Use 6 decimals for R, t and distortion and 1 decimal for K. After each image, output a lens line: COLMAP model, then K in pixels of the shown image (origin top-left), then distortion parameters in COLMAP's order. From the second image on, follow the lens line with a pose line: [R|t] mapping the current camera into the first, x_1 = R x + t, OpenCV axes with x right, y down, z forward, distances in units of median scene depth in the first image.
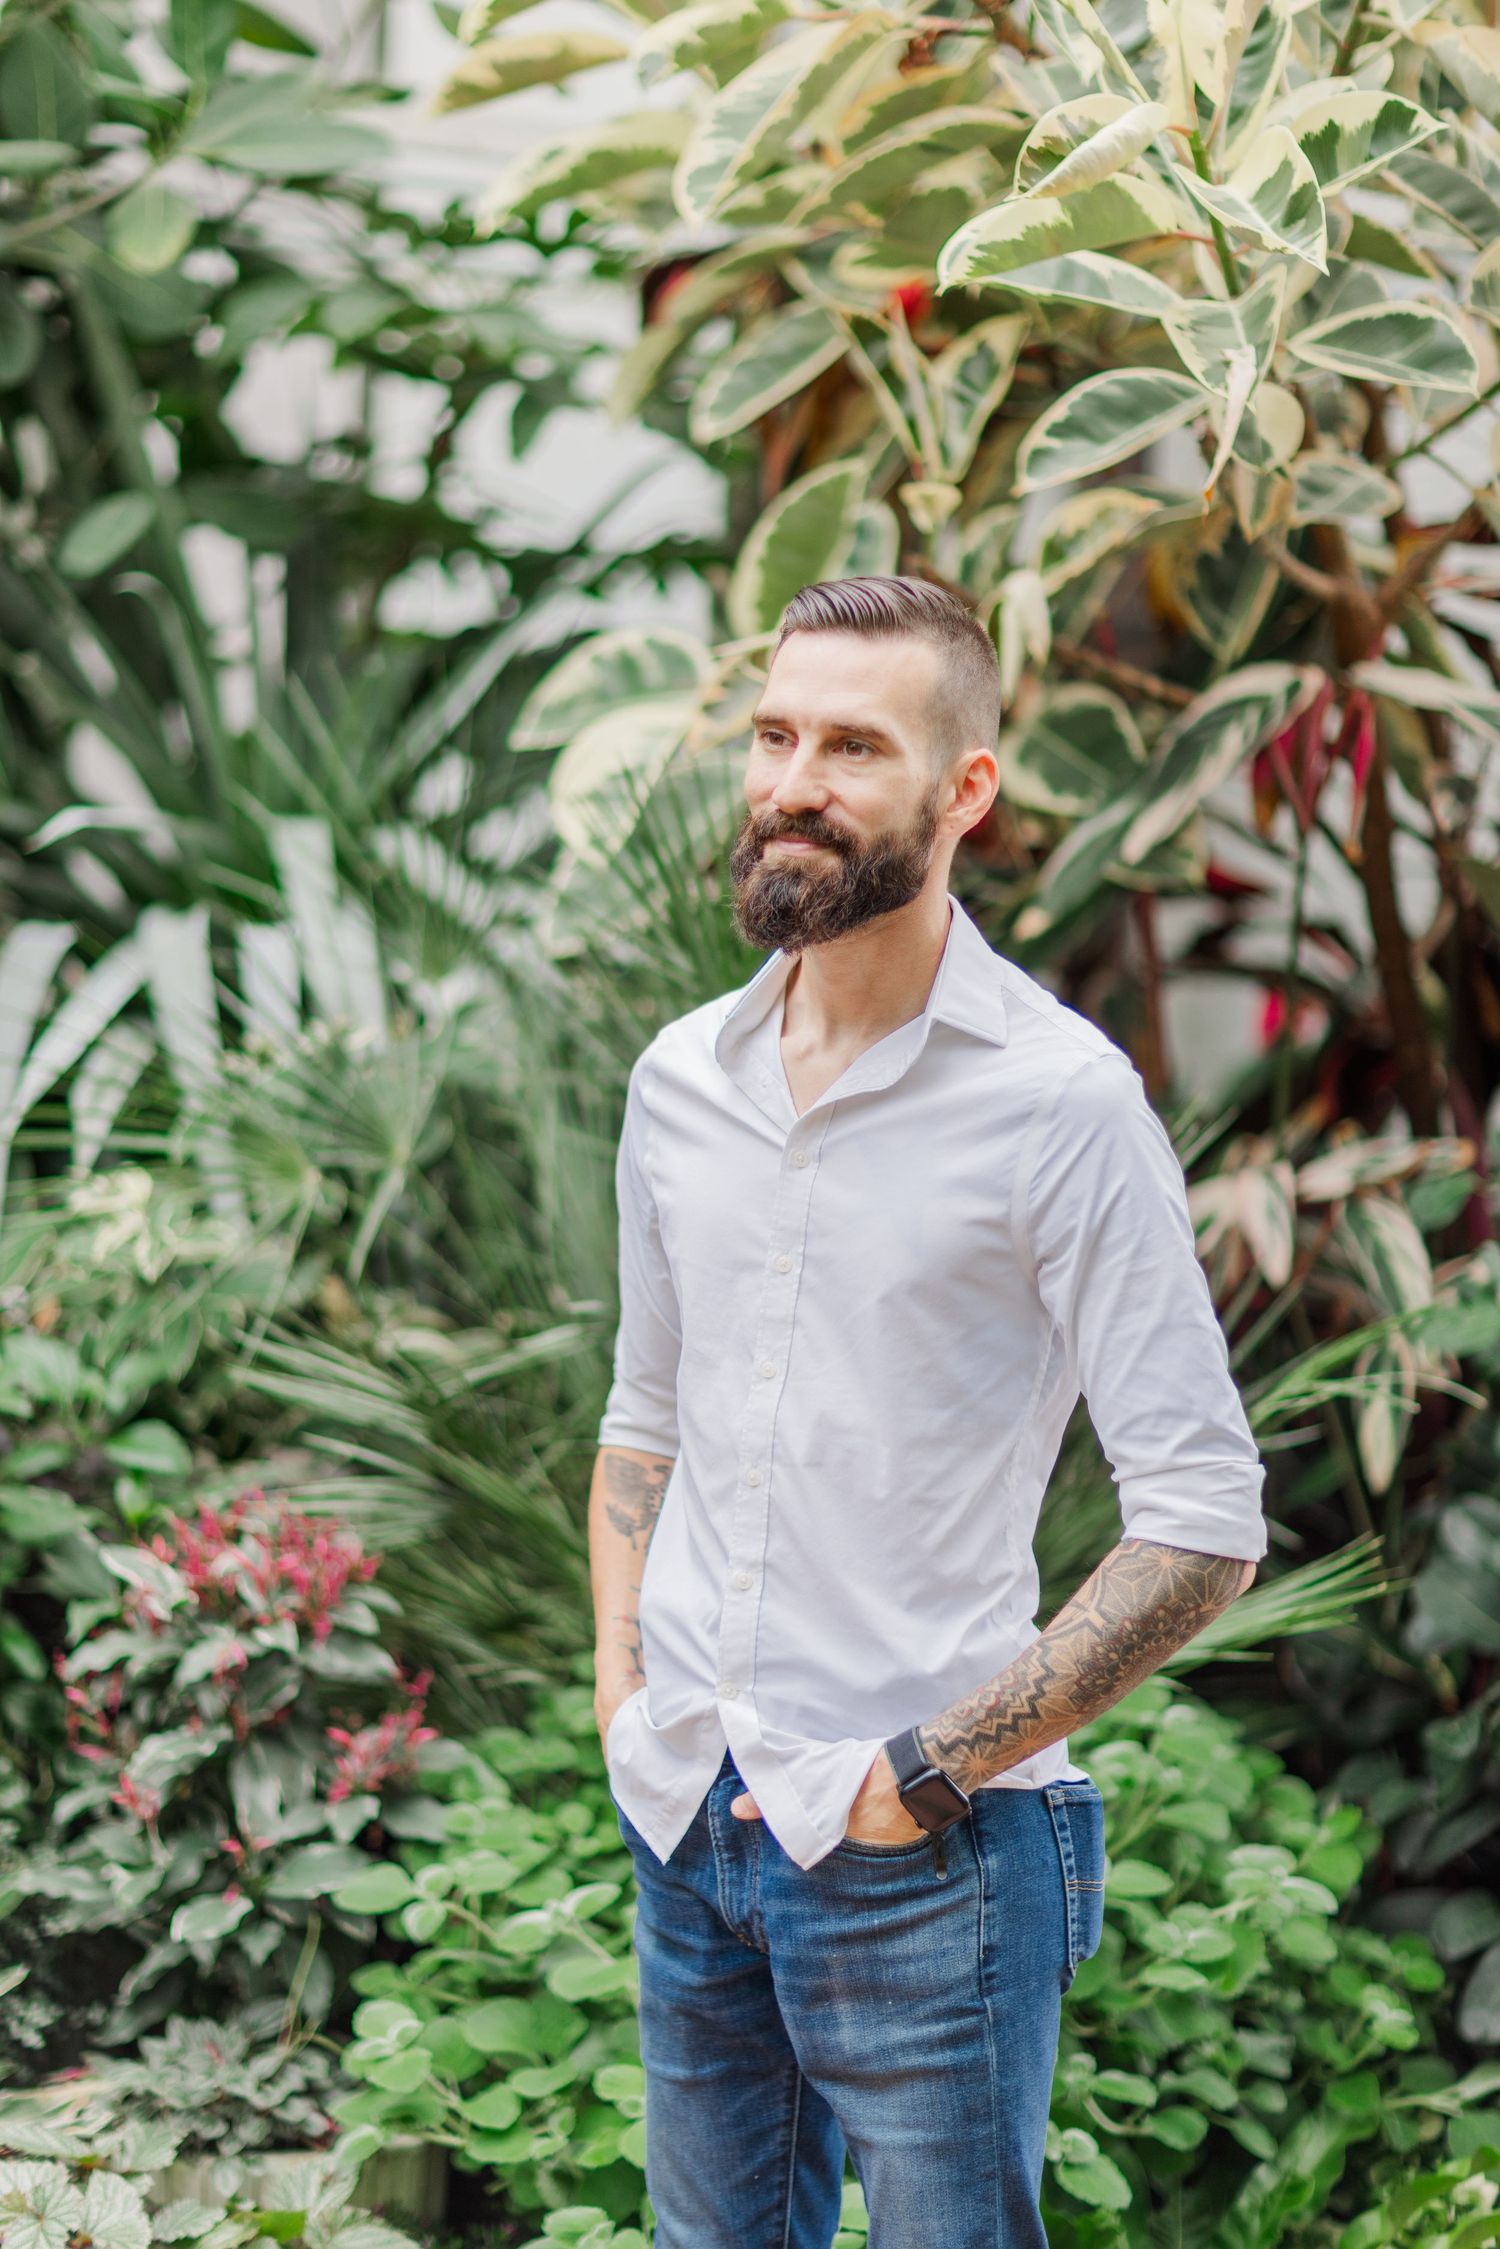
lens RADIAL K [[5276.2, 0, 735.2], [0, 5276.2, 1135.2], [0, 0, 1]] dist [0.009260, -0.022568]
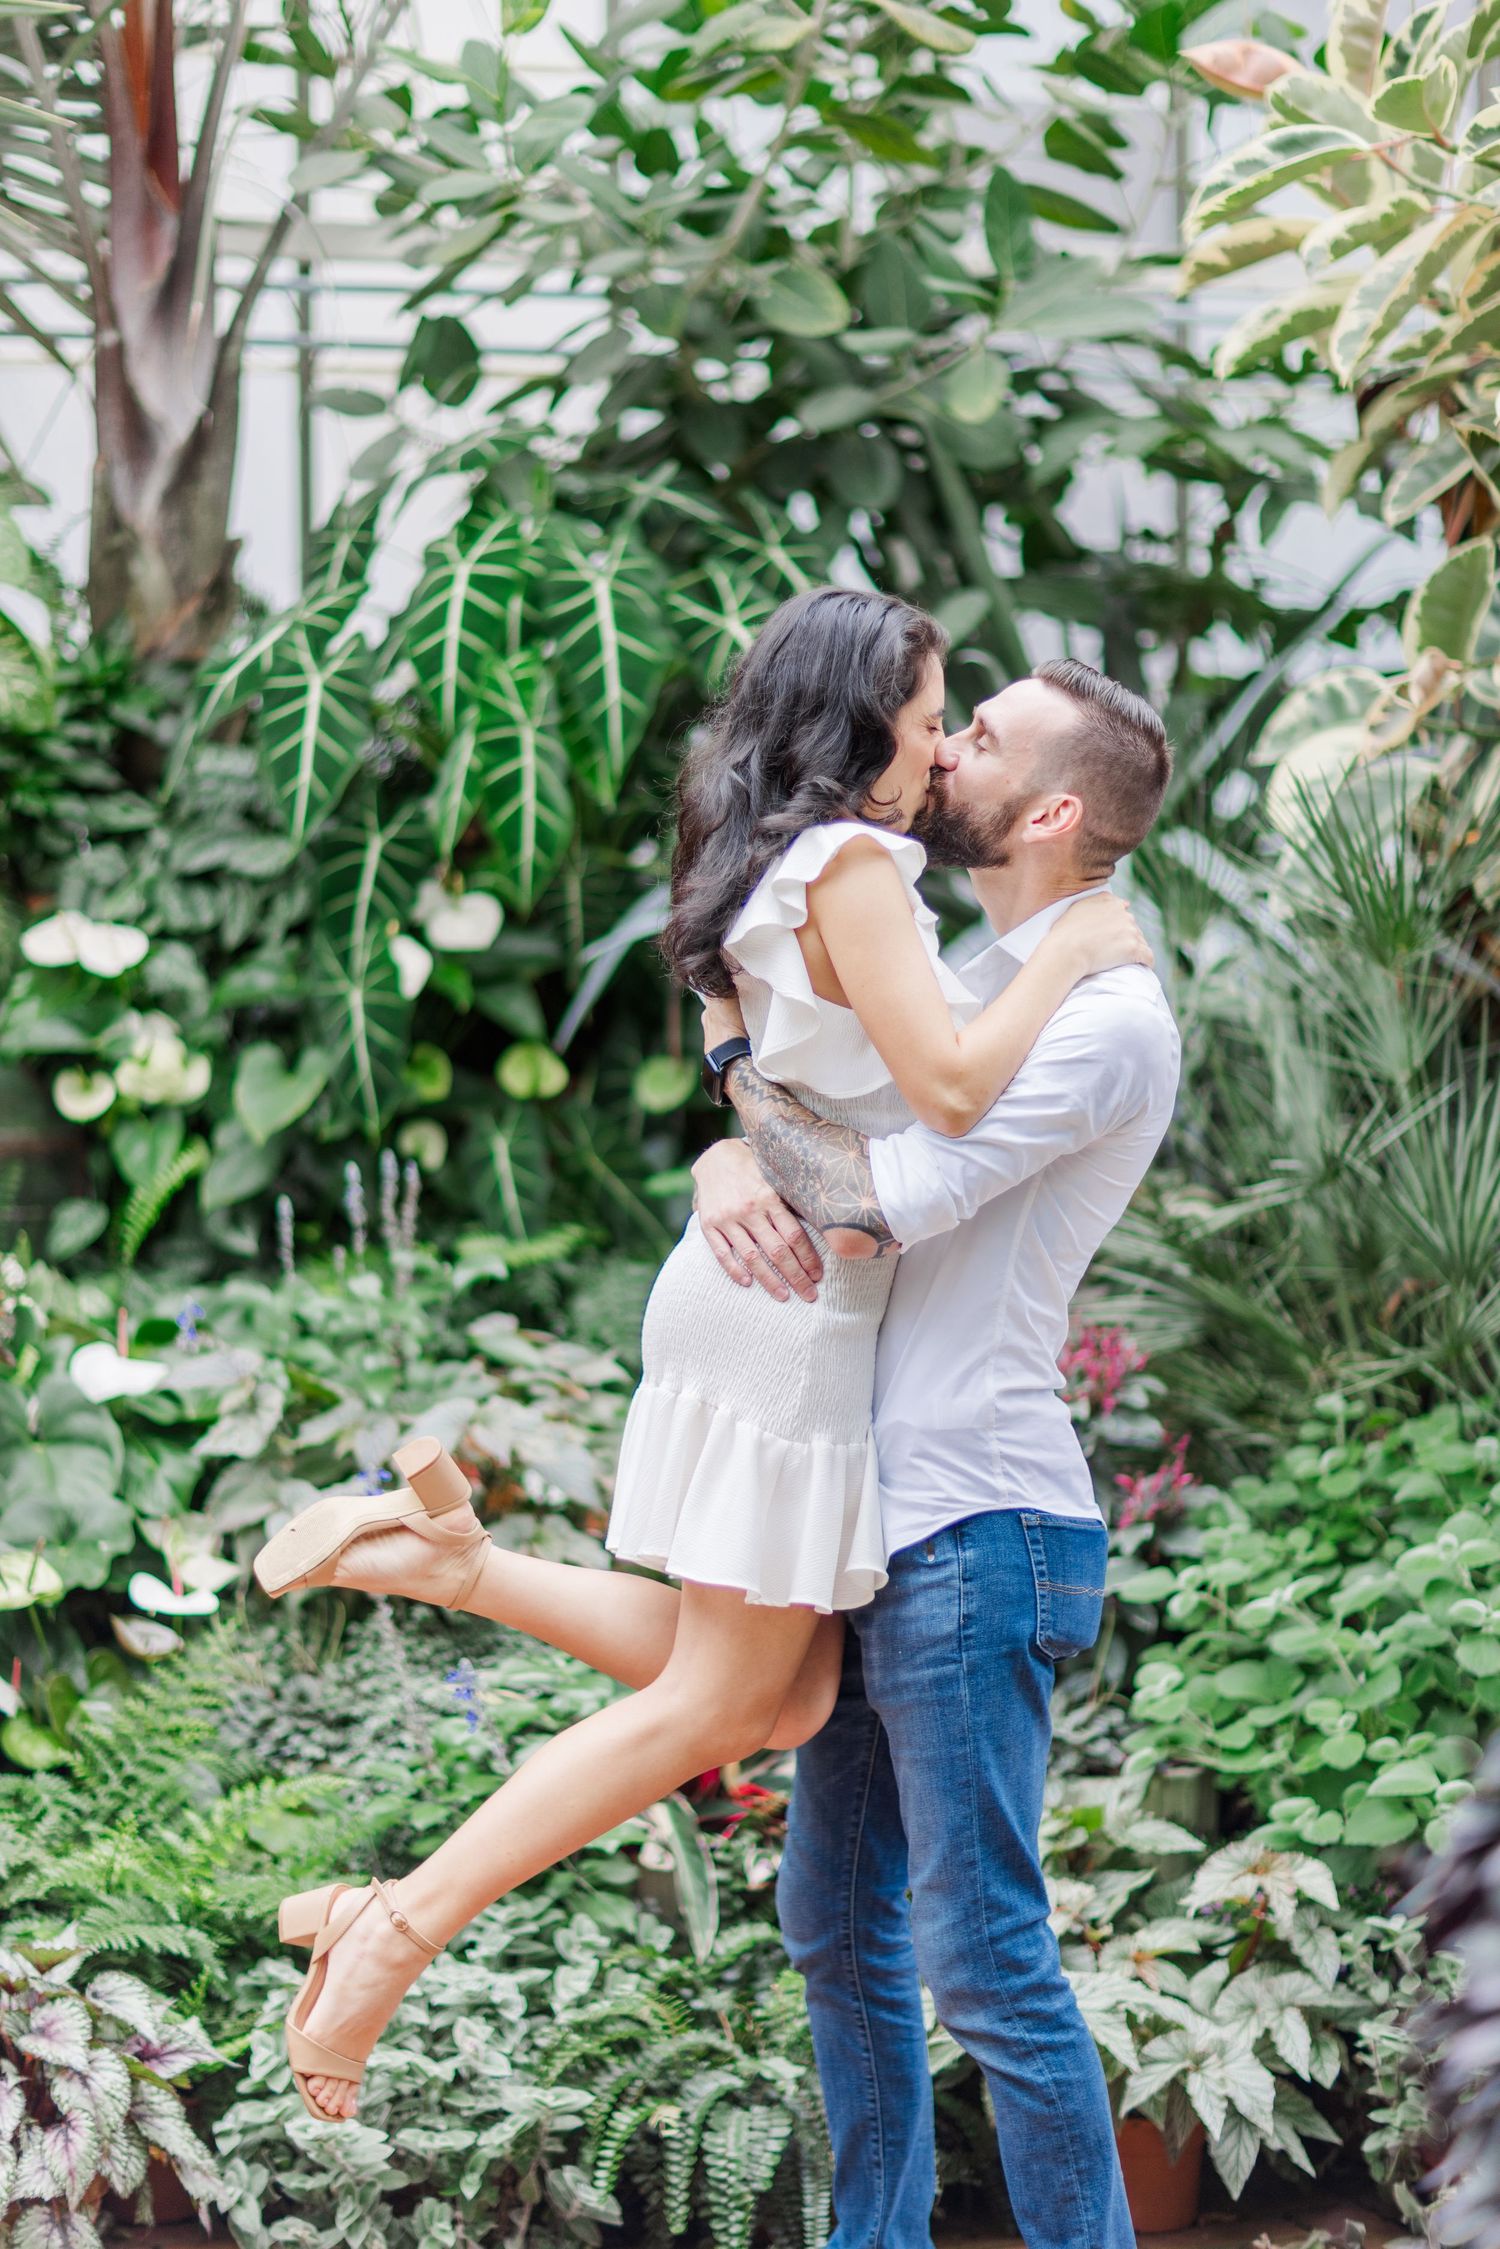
lens RADIAL K [[5276.2, 0, 735.2], [0, 5276.2, 1135.2], [0, 0, 1]] dist [0.009260, -0.022568]
pose [[0.980510, -0.040037, -0.192345, 0.090032], [0.038759, 0.999194, -0.010405, 0.031405], [0.192606, 0.002747, 0.981272, -0.361781]]
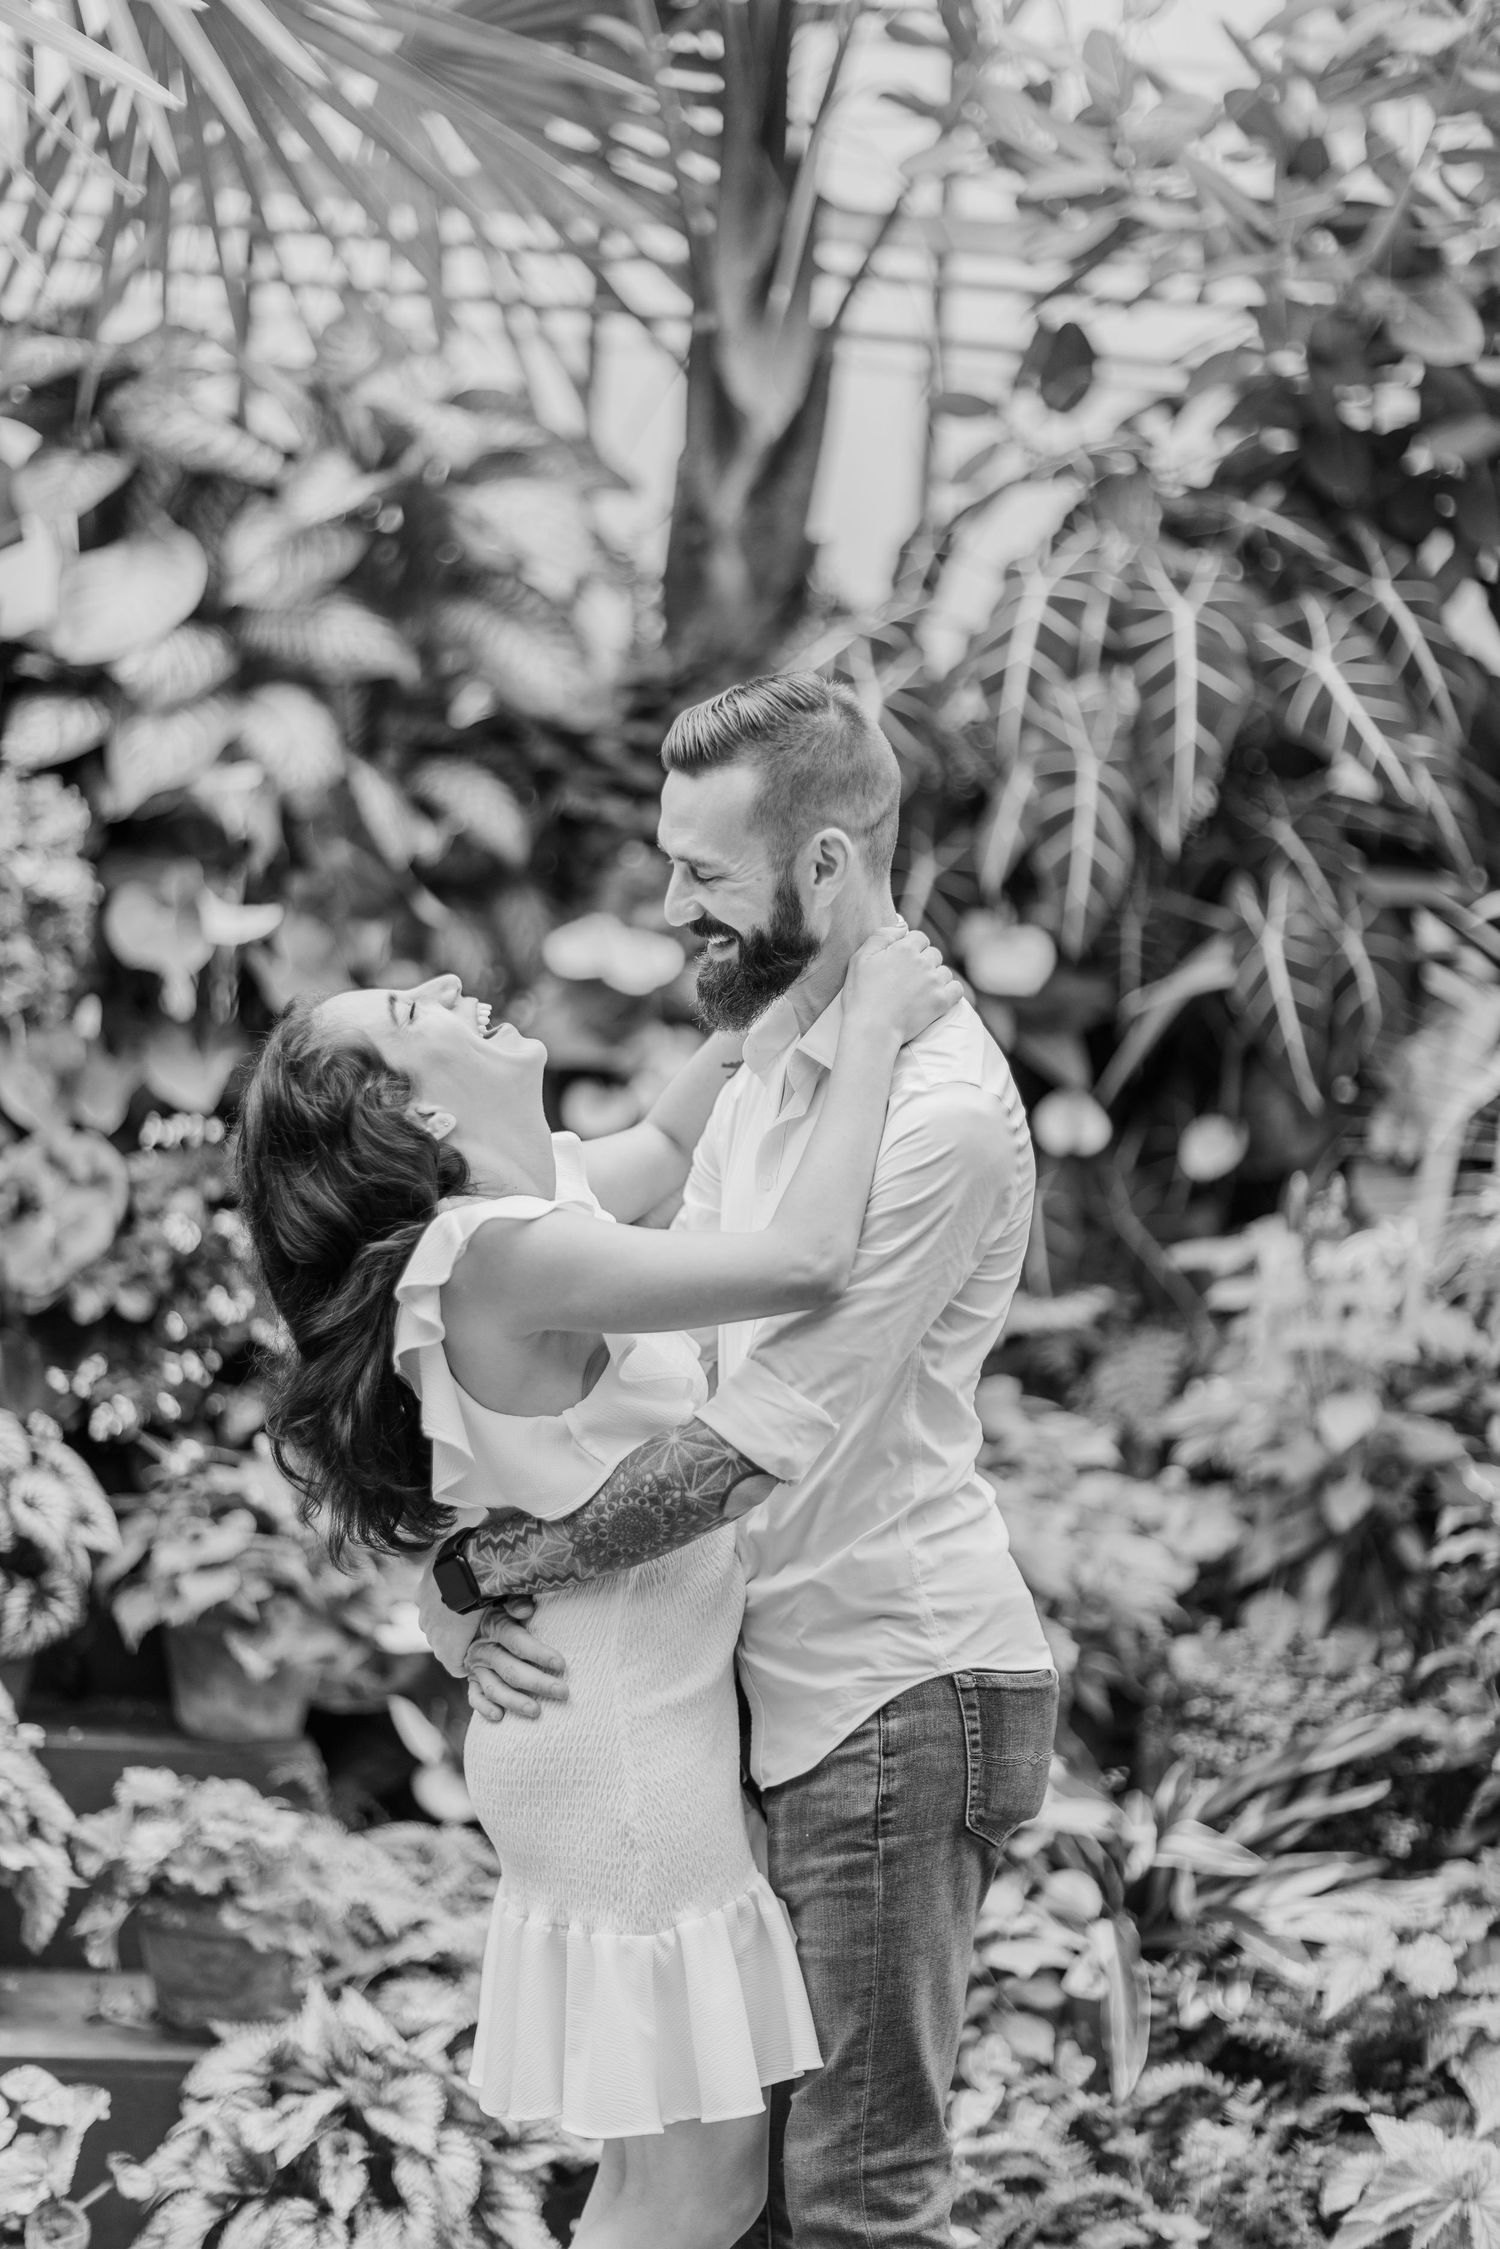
lens RADIAL K [[5305.6, 0, 750.0], [0, 5305.6, 1124.5], [0, 0, 1]] dist [0.010397, 0.096824]
pose [[0.941314, 0.033724, -0.335844, 0.140640], [-0.041678, 0.998995, -0.016501, 0.022596], [0.334950, 0.029530, 0.941773, -0.265842]]
